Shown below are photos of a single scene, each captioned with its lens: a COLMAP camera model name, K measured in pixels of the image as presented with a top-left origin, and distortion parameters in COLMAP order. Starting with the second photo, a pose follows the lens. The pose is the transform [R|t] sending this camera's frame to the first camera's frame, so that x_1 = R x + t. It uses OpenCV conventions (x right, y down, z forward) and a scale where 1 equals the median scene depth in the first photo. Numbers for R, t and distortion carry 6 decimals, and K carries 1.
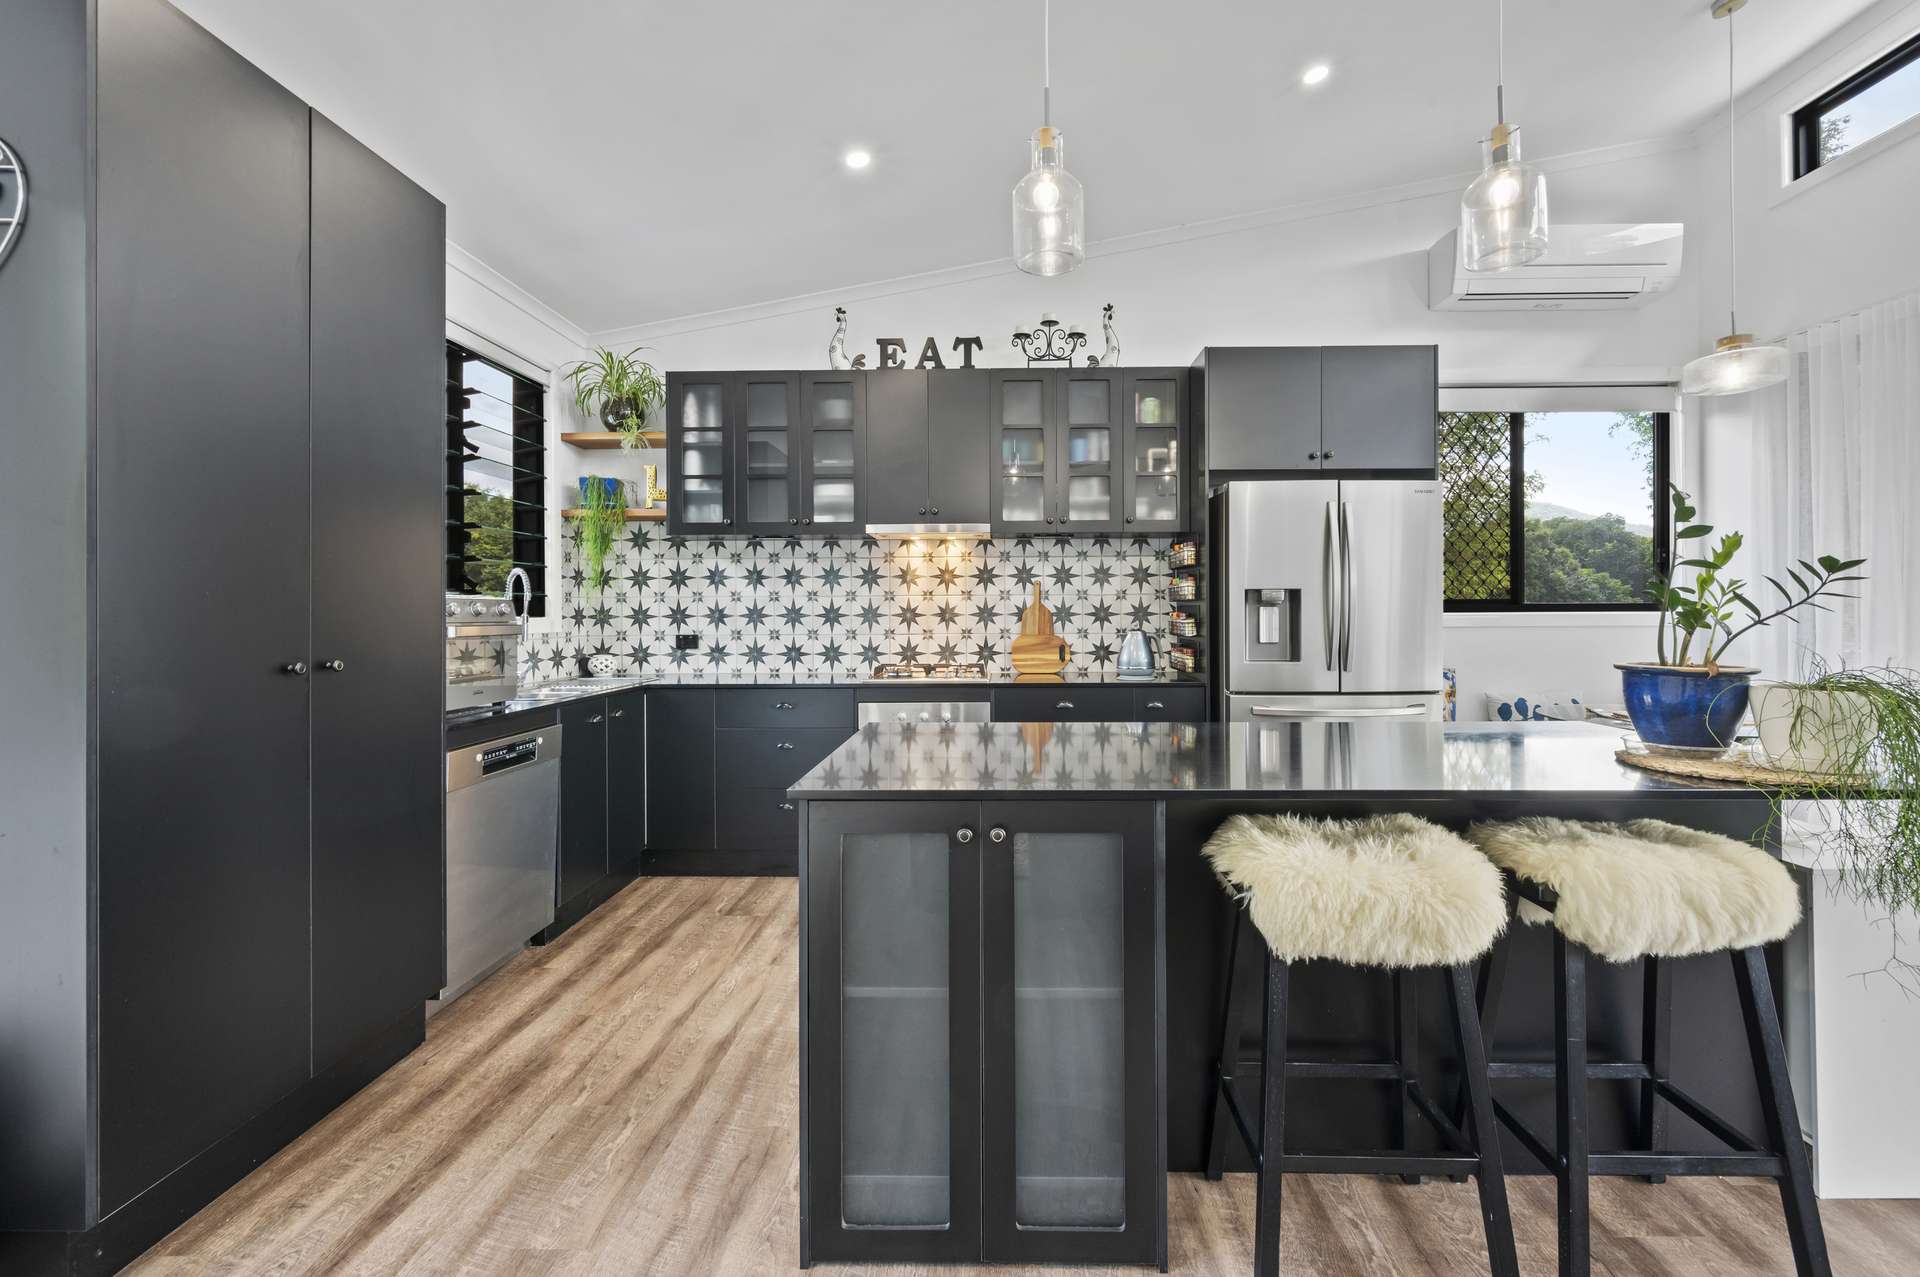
lens RADIAL K [[820.2, 0, 971.4], [0, 820.2, 615.3], [0, 0, 1]] dist [-0.001048, -0.000056]
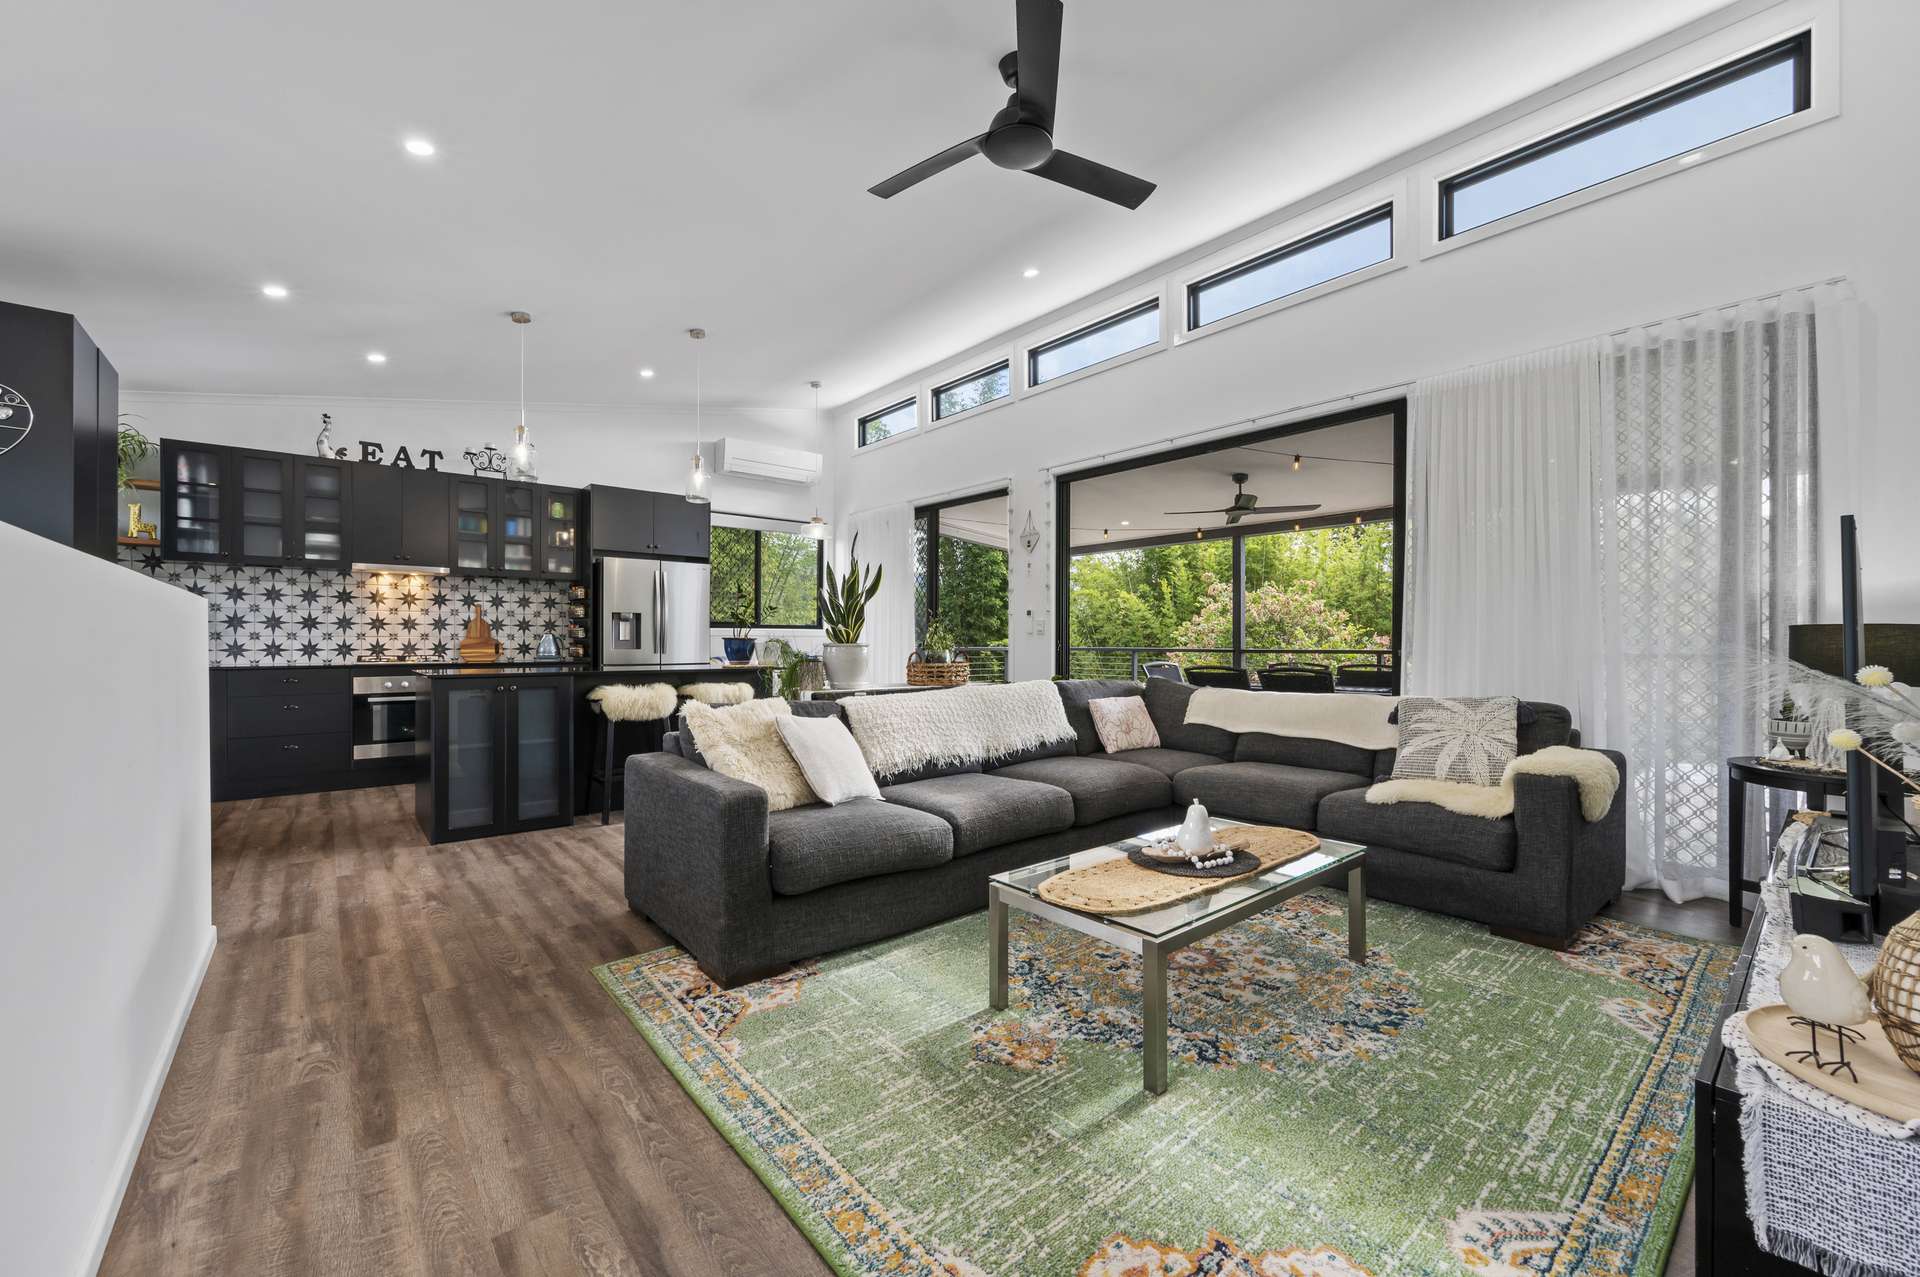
lens RADIAL K [[751.4, 0, 960.0], [0, 751.4, 638.5], [0, 0, 1]] dist [0.002368, -0.000092]
pose [[0.745100, 0.006982, 0.666917, -0.211525], [-0.003696, 0.999973, -0.006340, 0.033162], [-0.666943, 0.002259, 0.745105, -0.772907]]
